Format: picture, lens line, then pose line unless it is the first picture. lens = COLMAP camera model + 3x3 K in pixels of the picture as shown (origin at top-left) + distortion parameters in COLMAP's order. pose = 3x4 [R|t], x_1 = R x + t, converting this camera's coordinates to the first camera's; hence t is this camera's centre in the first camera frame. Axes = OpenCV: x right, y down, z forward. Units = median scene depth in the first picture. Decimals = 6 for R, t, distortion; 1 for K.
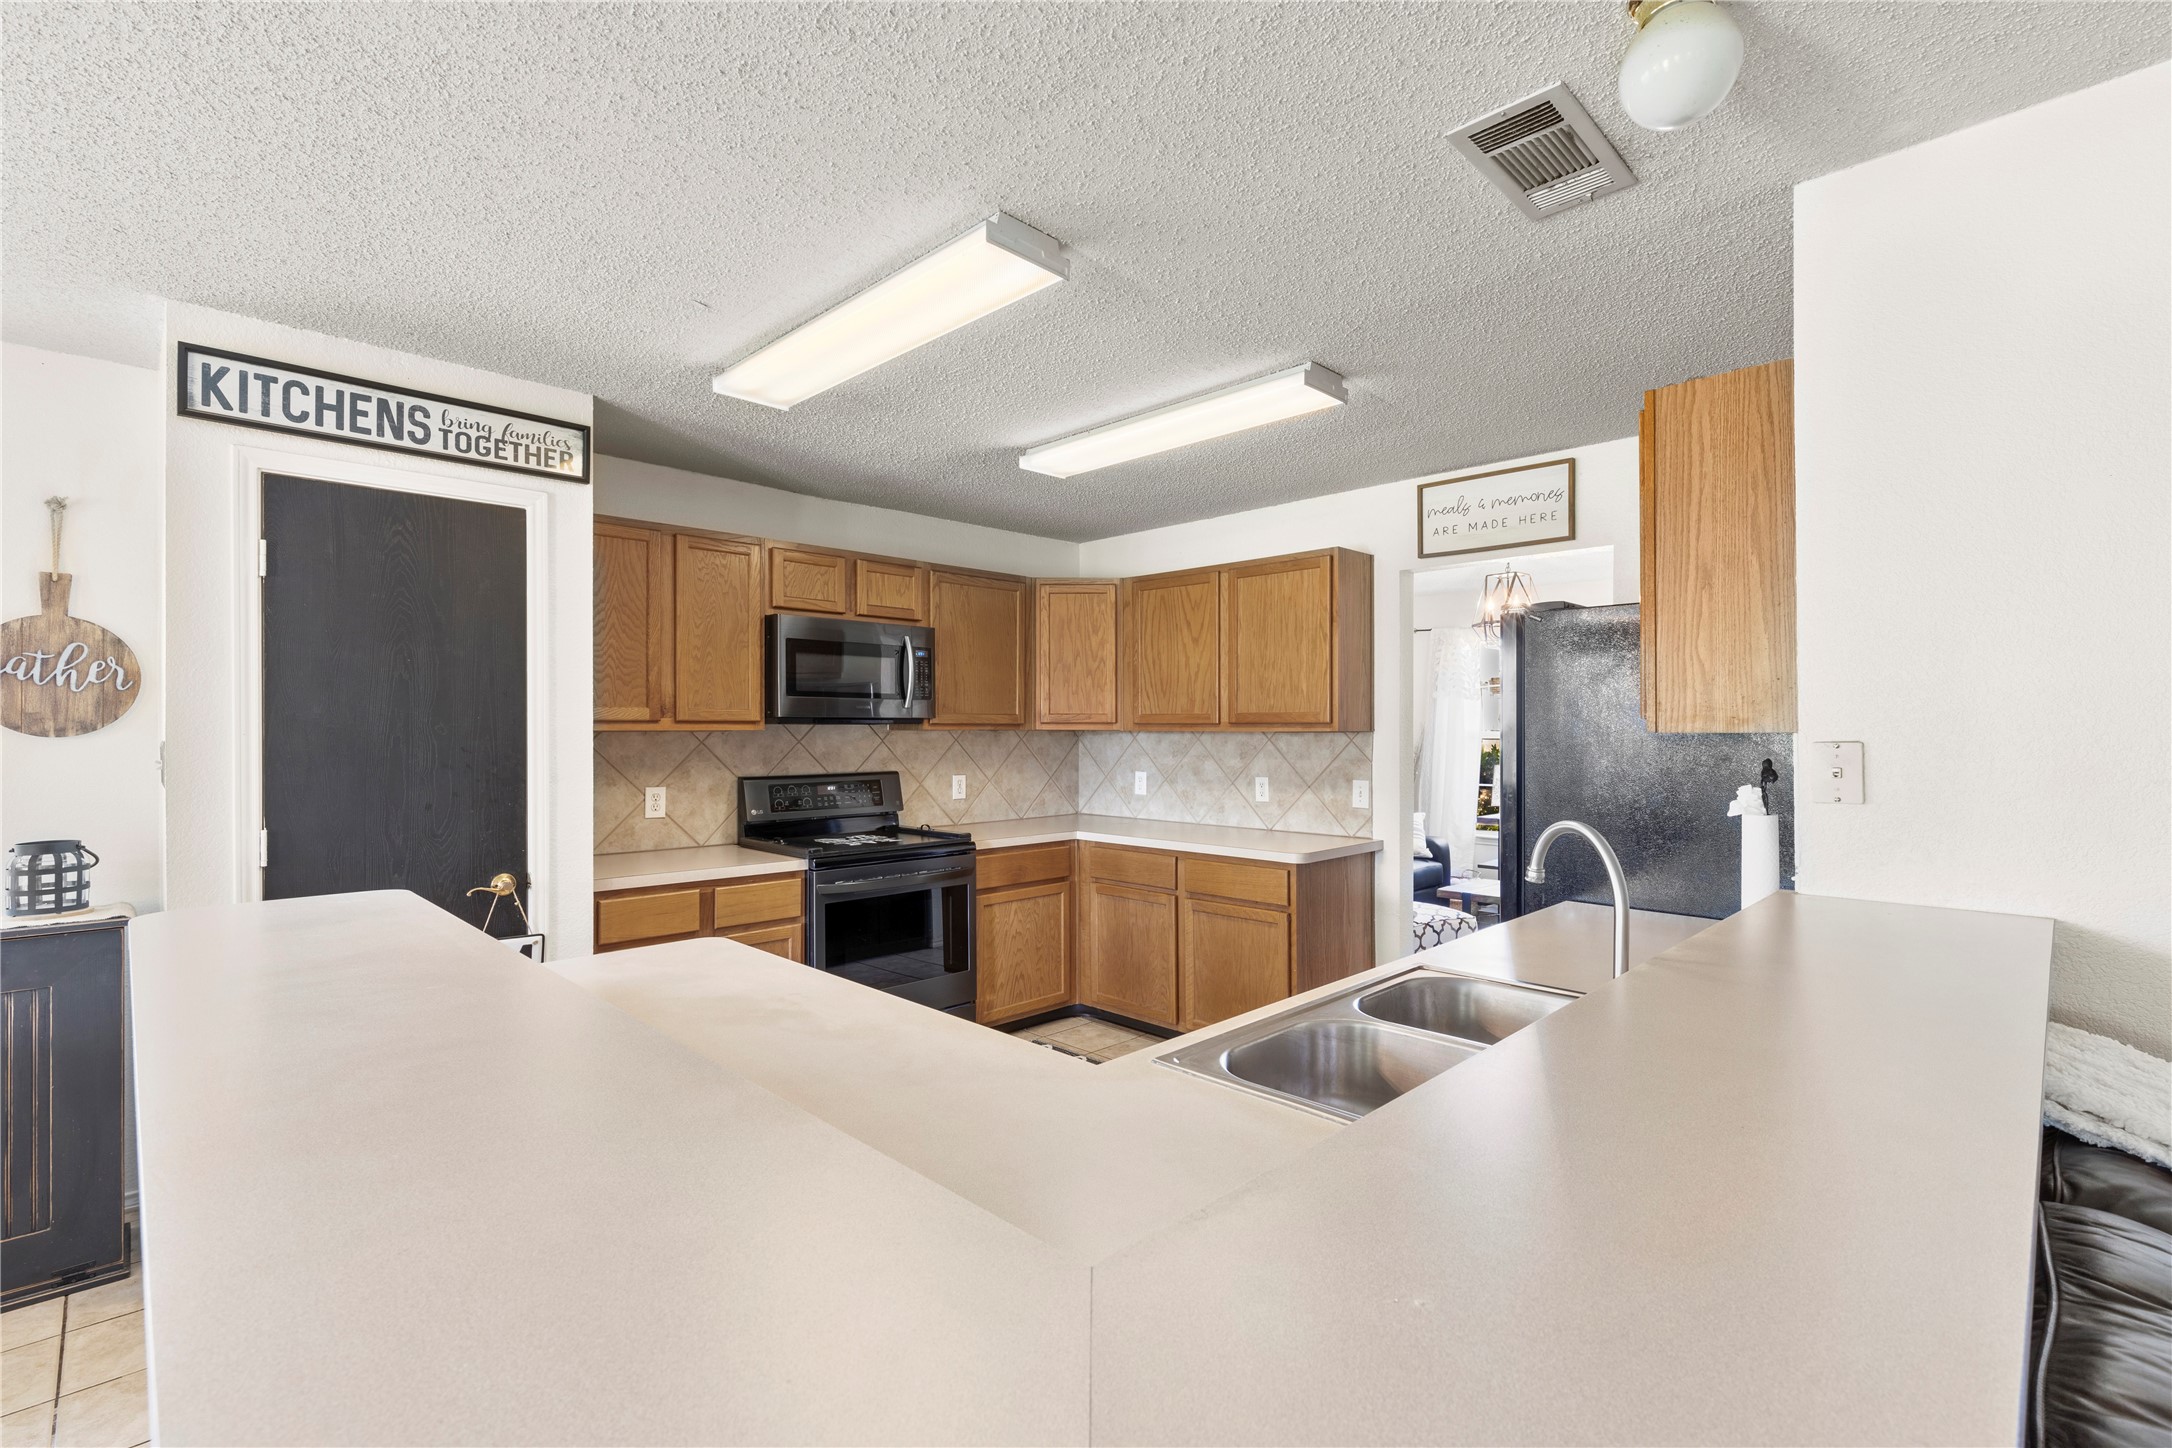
lens RADIAL K [[977.4, 0, 1090.4], [0, 977.4, 729.9], [0, 0, 1]] dist [0.001742, -0.000384]
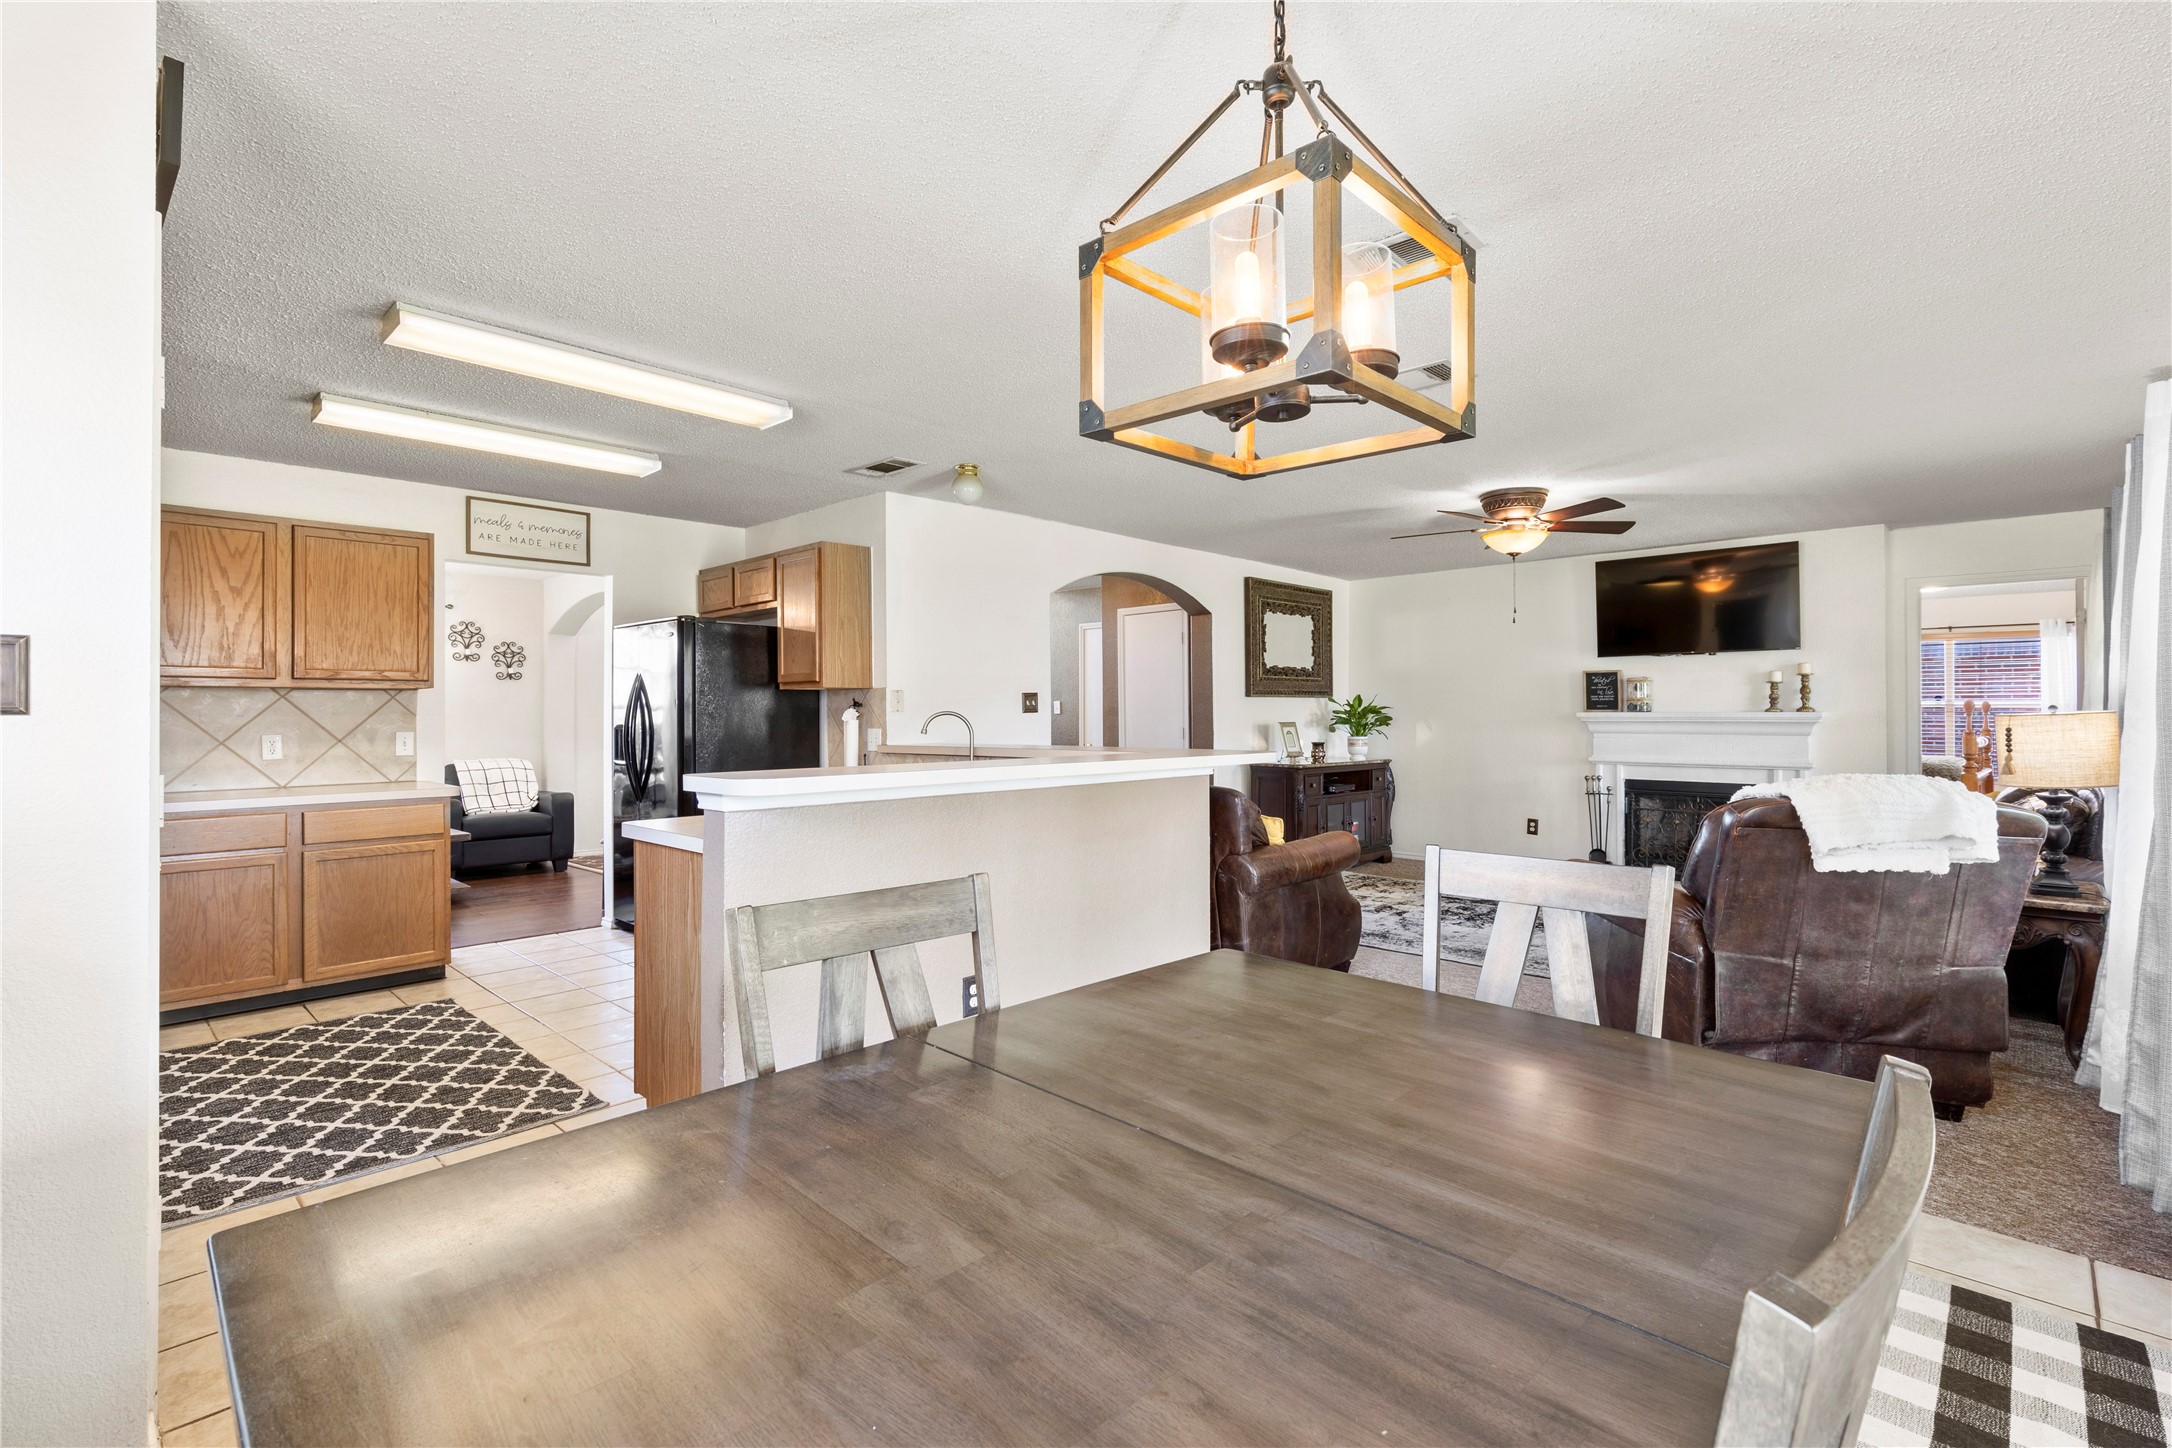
lens RADIAL K [[977.4, 0, 1110.2], [0, 977.4, 711.9], [0, 0, 1]] dist [0.001742, -0.000384]
pose [[-0.043636, -0.003481, 0.999041, -0.952479], [0.006911, 0.999969, 0.003786, 0.030354], [-0.999024, 0.007069, -0.043611, 0.220233]]
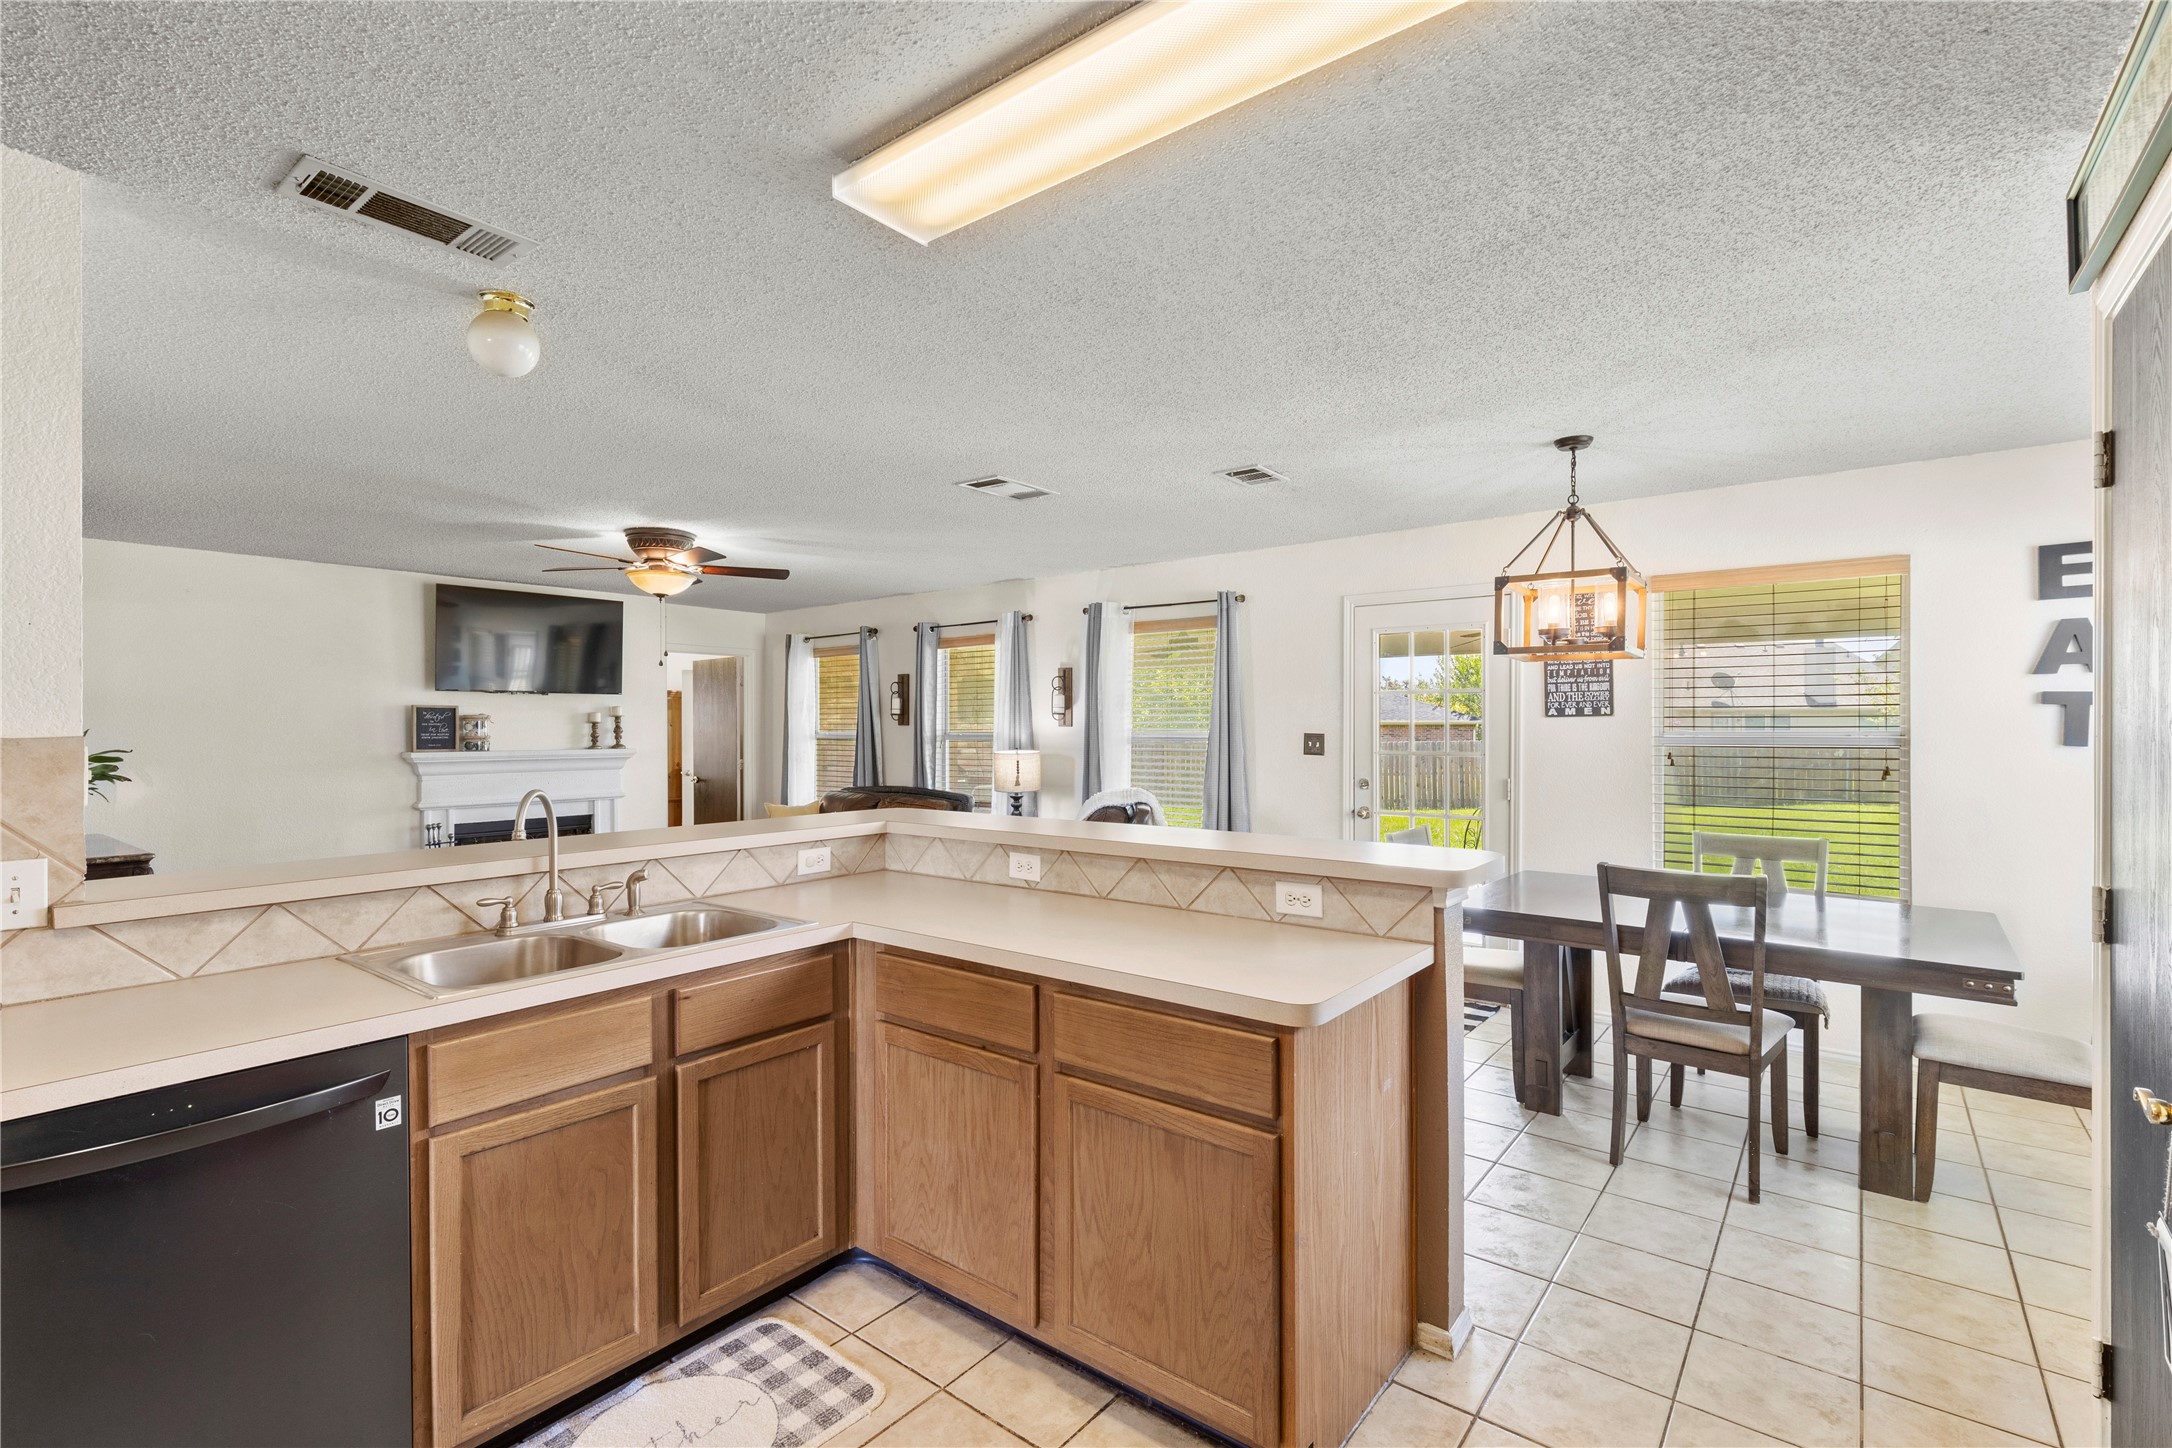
lens RADIAL K [[977.4, 0, 1096.6], [0, 977.4, 732.0], [0, 0, 1]] dist [0.001742, -0.000384]
pose [[-0.994156, 0.008516, -0.107619, -0.112443], [0.008195, 0.999961, 0.003419, 0.014215], [0.107644, 0.002517, -0.994186, 0.954287]]
